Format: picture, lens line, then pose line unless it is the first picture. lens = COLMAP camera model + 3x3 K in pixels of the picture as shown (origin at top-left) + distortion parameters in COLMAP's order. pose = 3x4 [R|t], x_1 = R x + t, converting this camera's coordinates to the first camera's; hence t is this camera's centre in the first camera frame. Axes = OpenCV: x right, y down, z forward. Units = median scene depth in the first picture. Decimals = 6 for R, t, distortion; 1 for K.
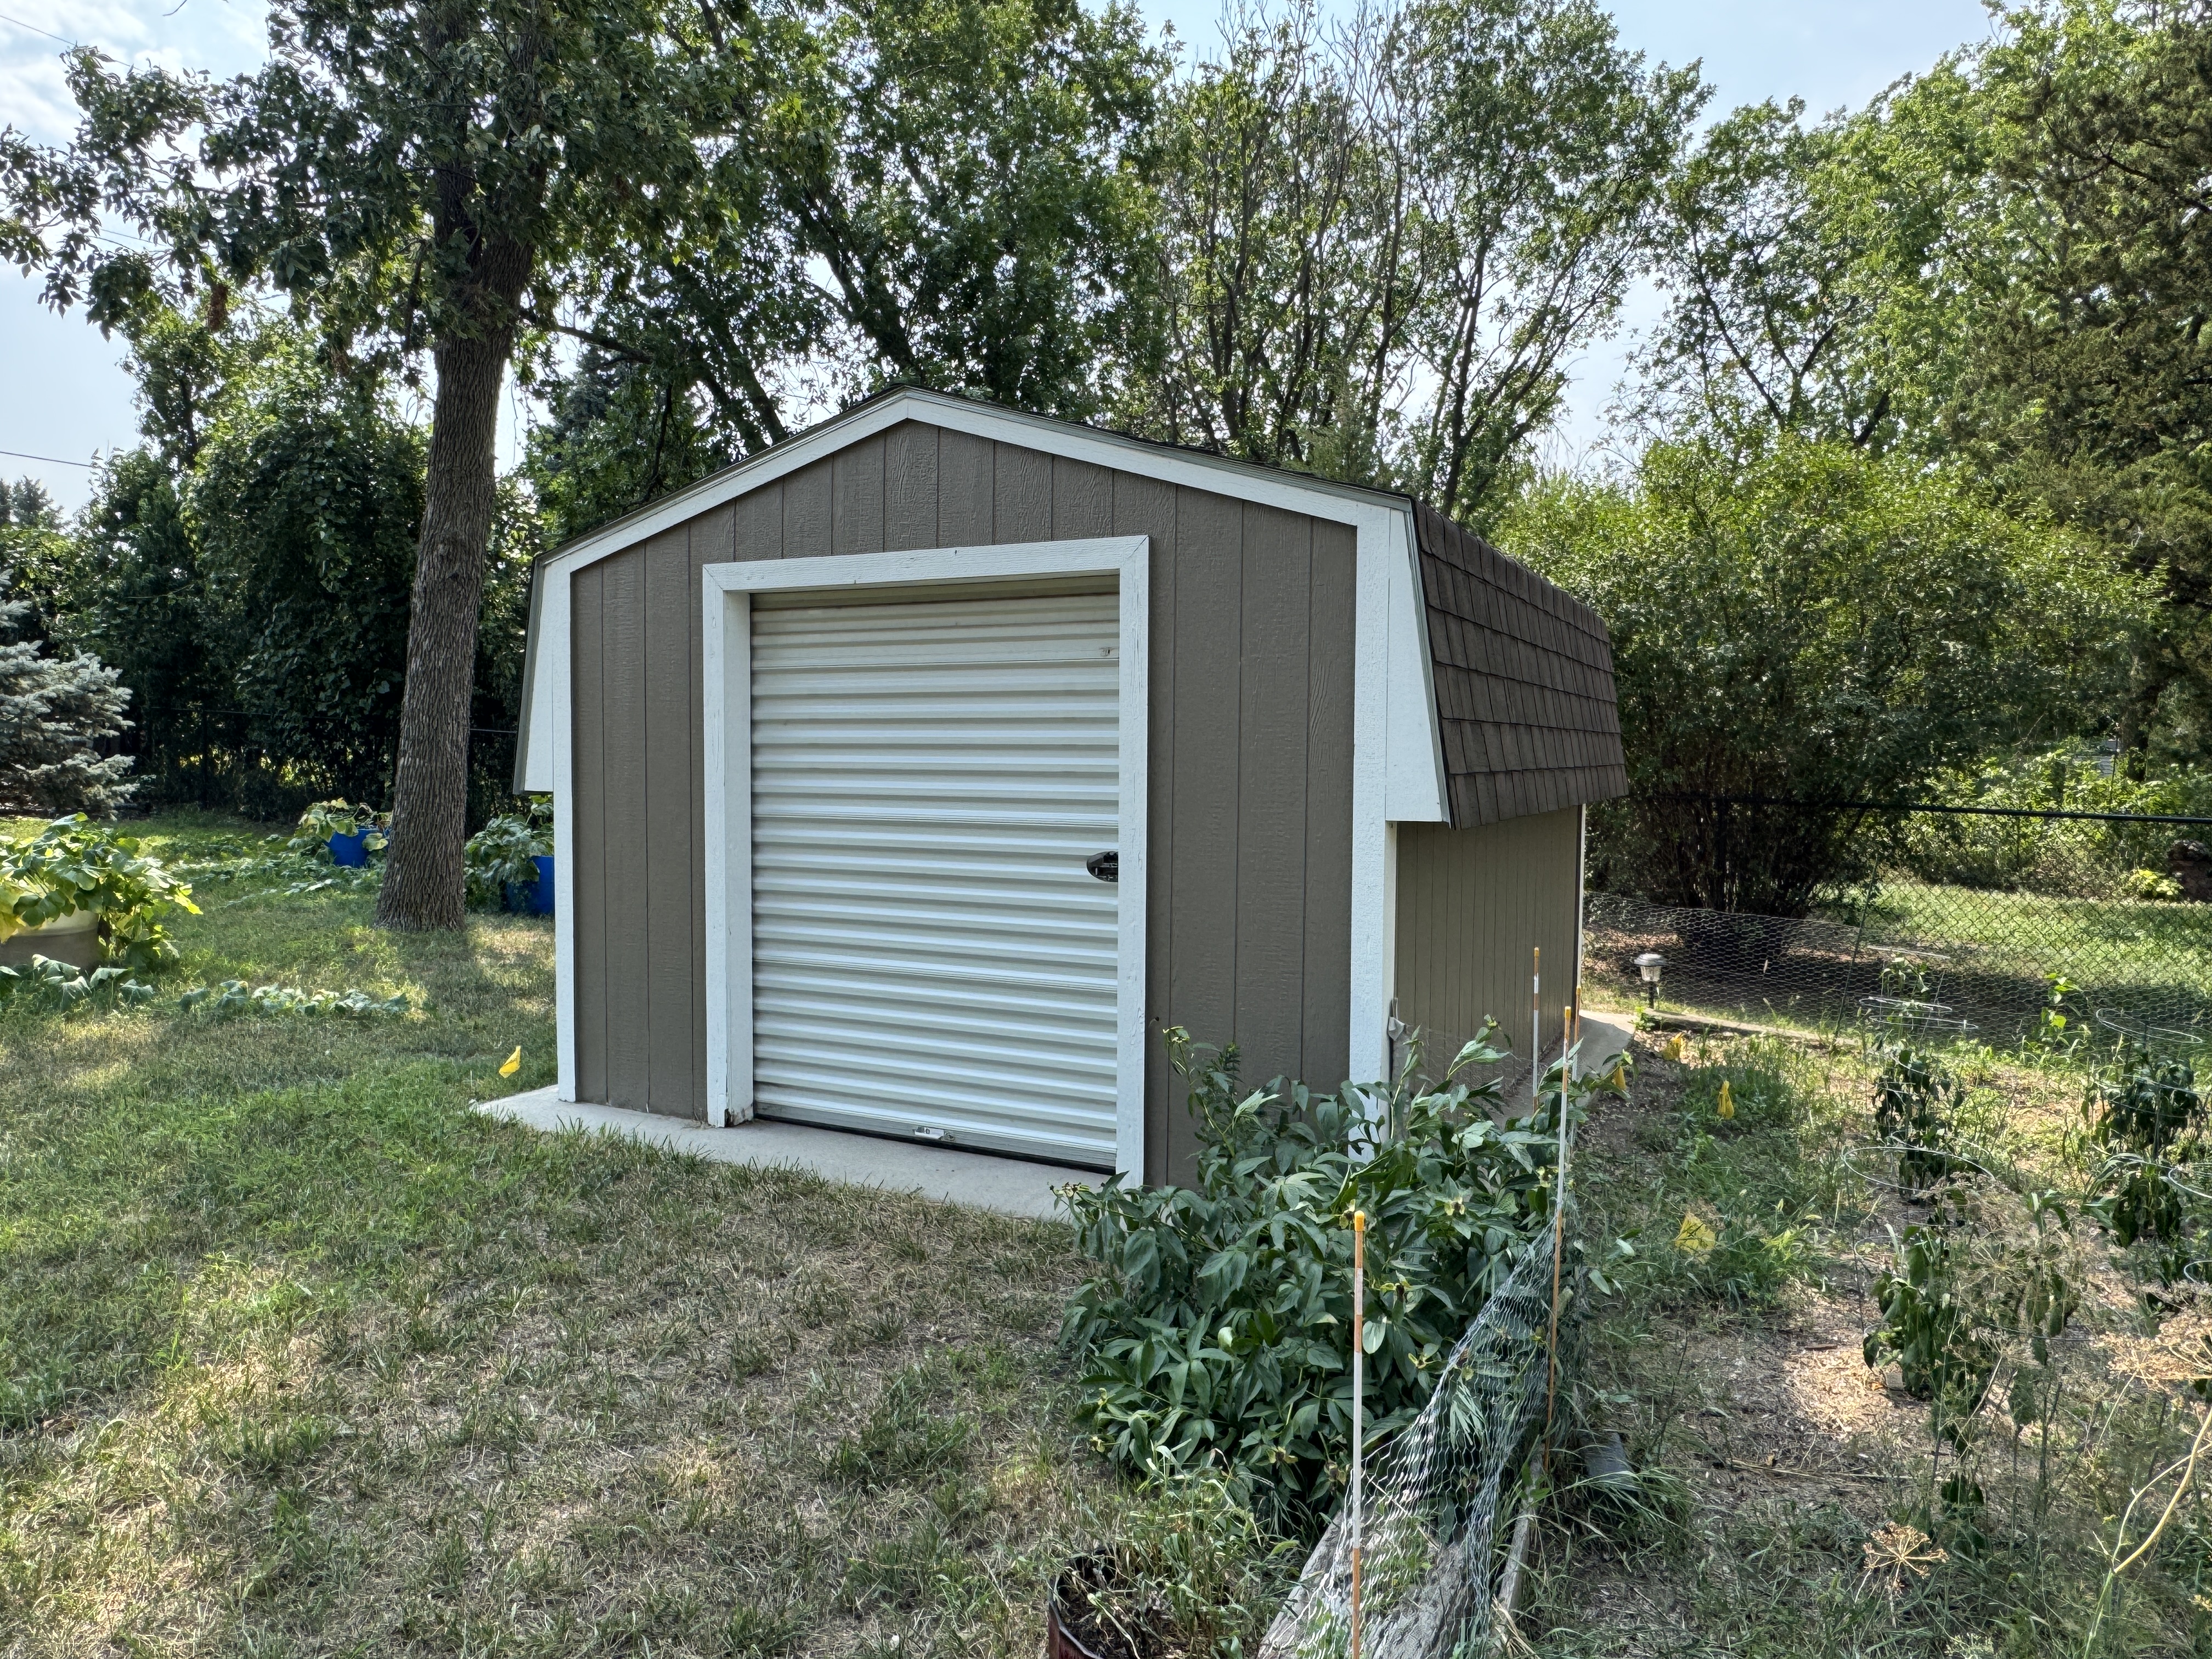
lens RADIAL K [[1480.6, 0, 1106.6], [0, 1480.6, 826.9], [0, 0, 1]] dist [0.000193, 0.000208]
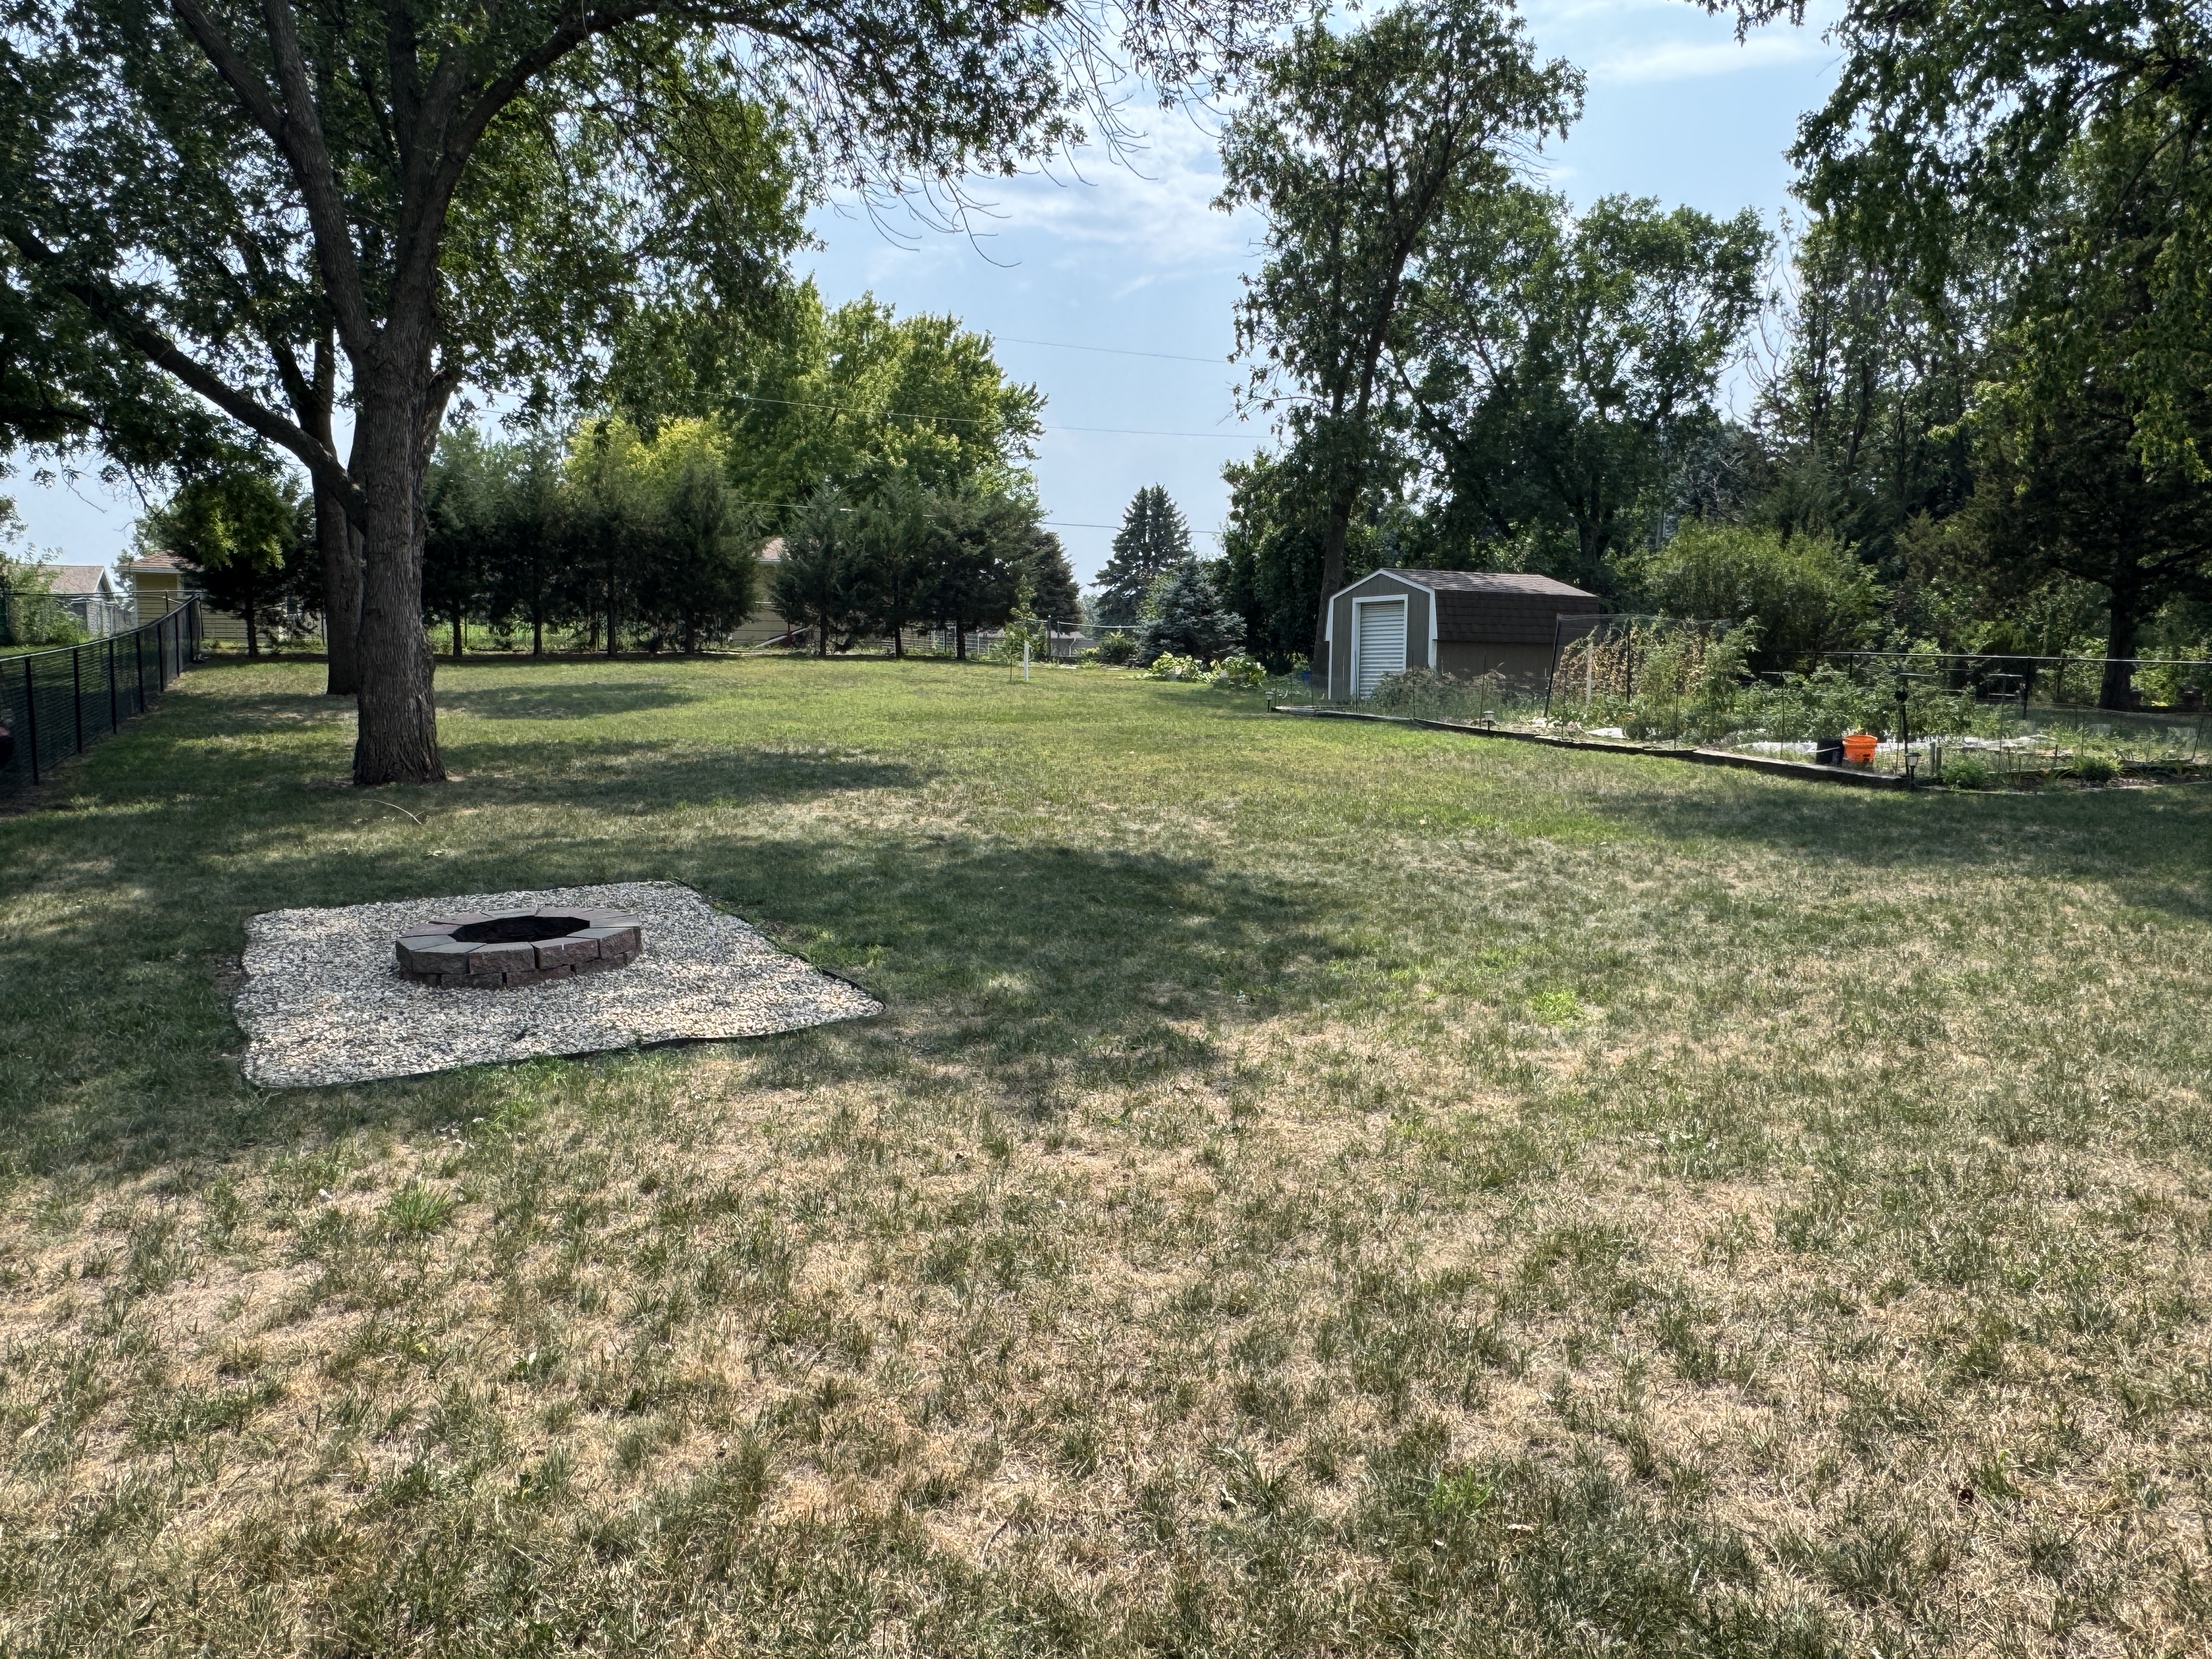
lens RADIAL K [[1529.6, 0, 1104.6], [0, 1529.6, 829.0], [0, 0, 1]] dist [0.000360, 0.000088]
pose [[0.804808, 0.056916, -0.590801, 2.321878], [-0.028852, 0.997966, 0.056839, 0.369432], [0.592834, -0.028699, 0.804813, -4.016505]]
